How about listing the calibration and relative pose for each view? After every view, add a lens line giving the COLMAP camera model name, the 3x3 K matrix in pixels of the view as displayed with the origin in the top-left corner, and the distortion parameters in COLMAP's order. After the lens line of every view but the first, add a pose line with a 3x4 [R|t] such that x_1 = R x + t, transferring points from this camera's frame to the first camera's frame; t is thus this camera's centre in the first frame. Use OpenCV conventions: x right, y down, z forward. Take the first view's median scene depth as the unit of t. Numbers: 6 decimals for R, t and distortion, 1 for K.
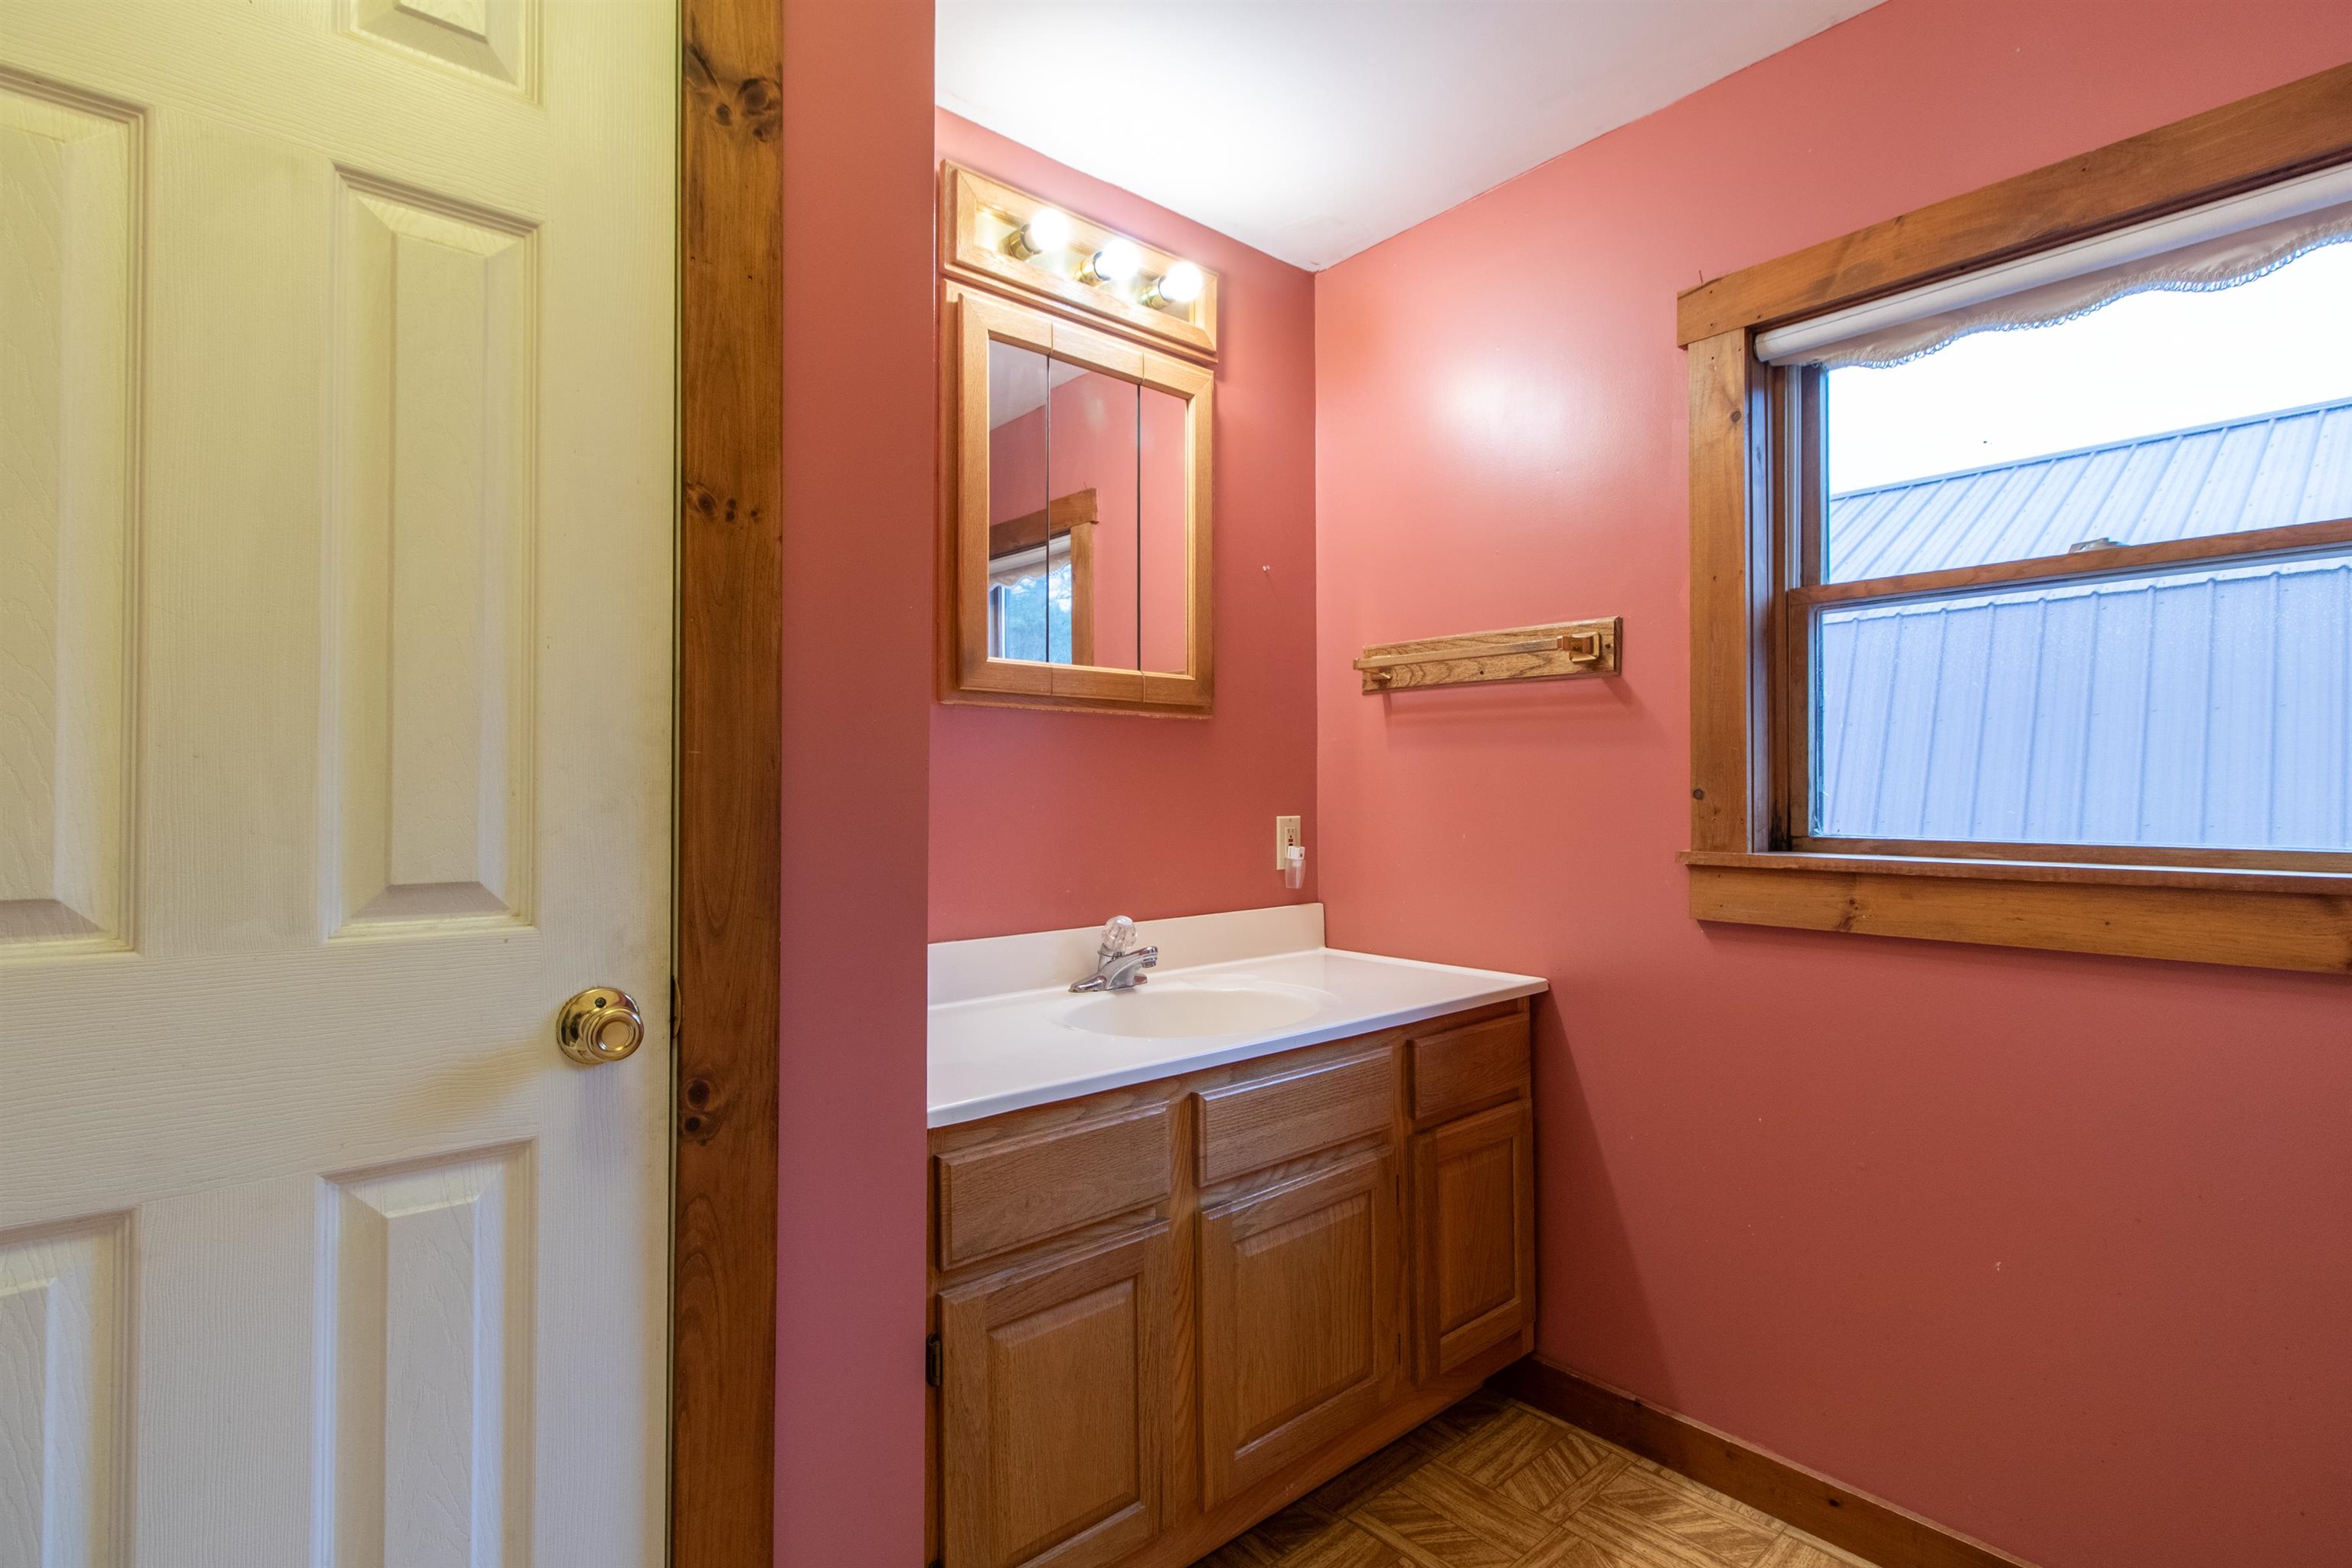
lens RADIAL K [[1109.0, 0, 1172.0], [0, 1109.0, 783.7], [0, 0, 1]] dist [-0.001407, 0.001764]
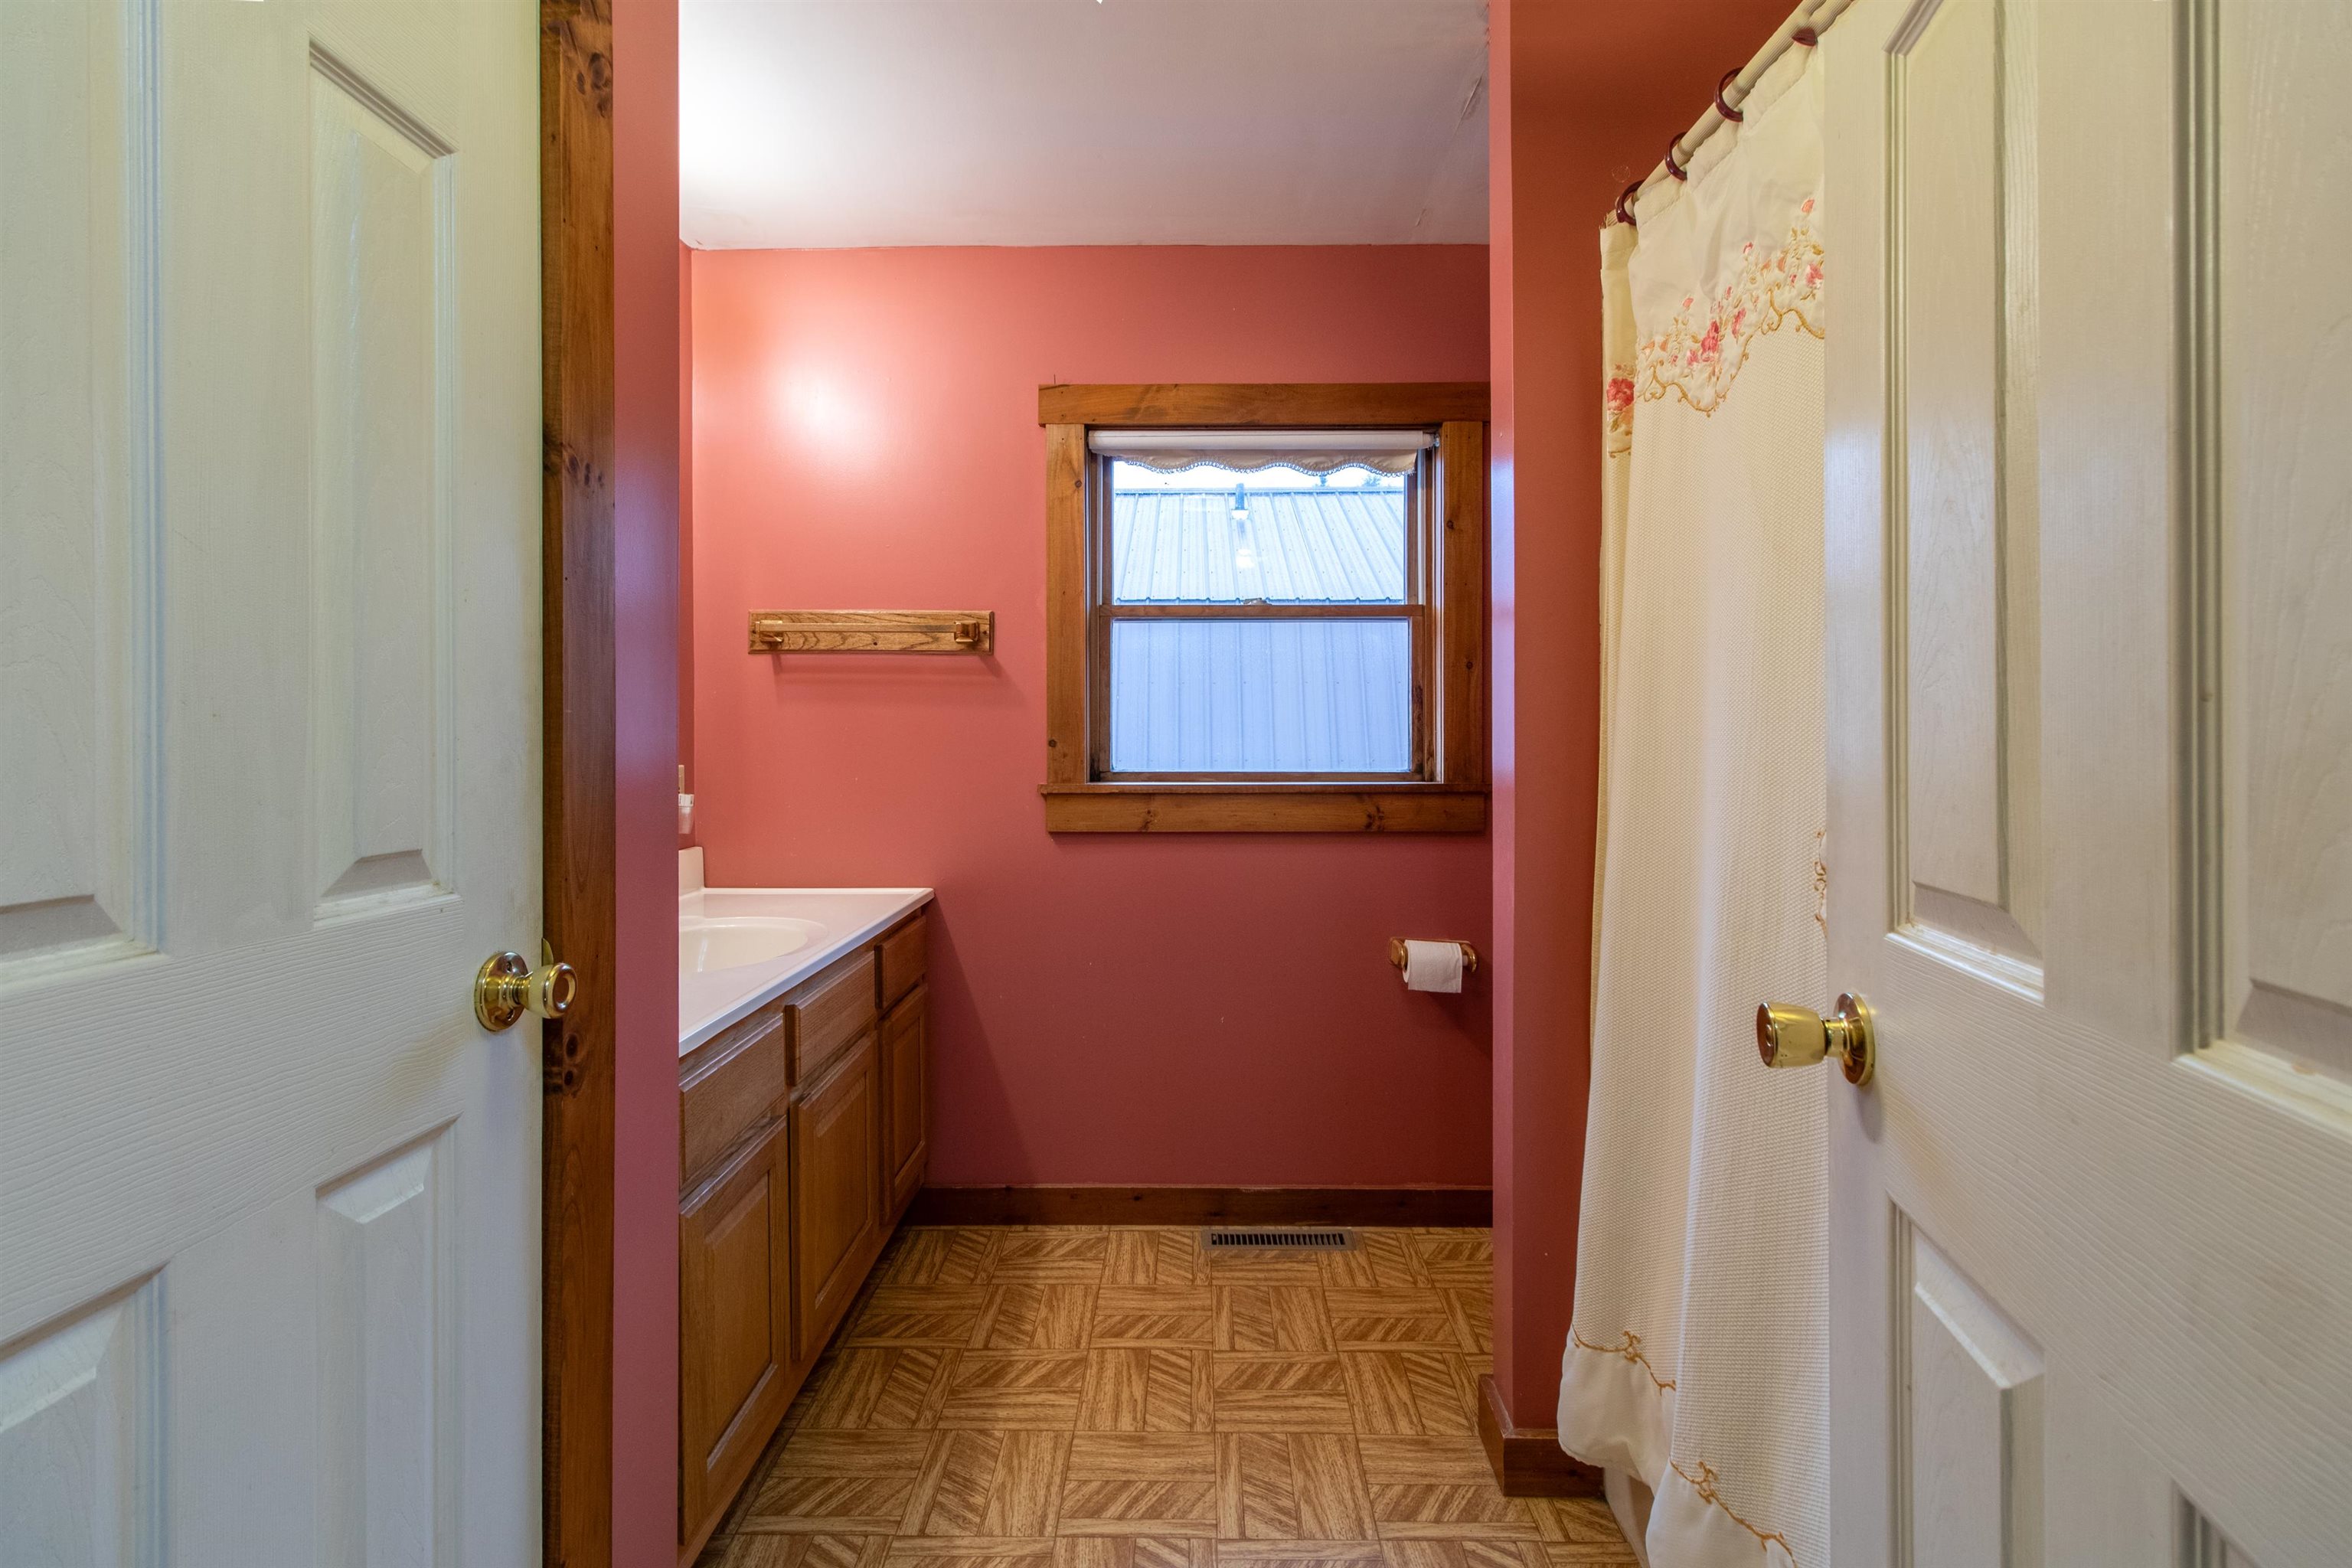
lens RADIAL K [[1109.0, 0, 1165.9], [0, 1109.0, 738.6], [0, 0, 1]] dist [-0.001407, 0.001764]
pose [[0.659192, -0.001829, 0.751972, -0.500230], [-0.004280, 0.999972, 0.006184, -0.006185], [-0.751962, -0.007295, 0.659166, -0.047520]]
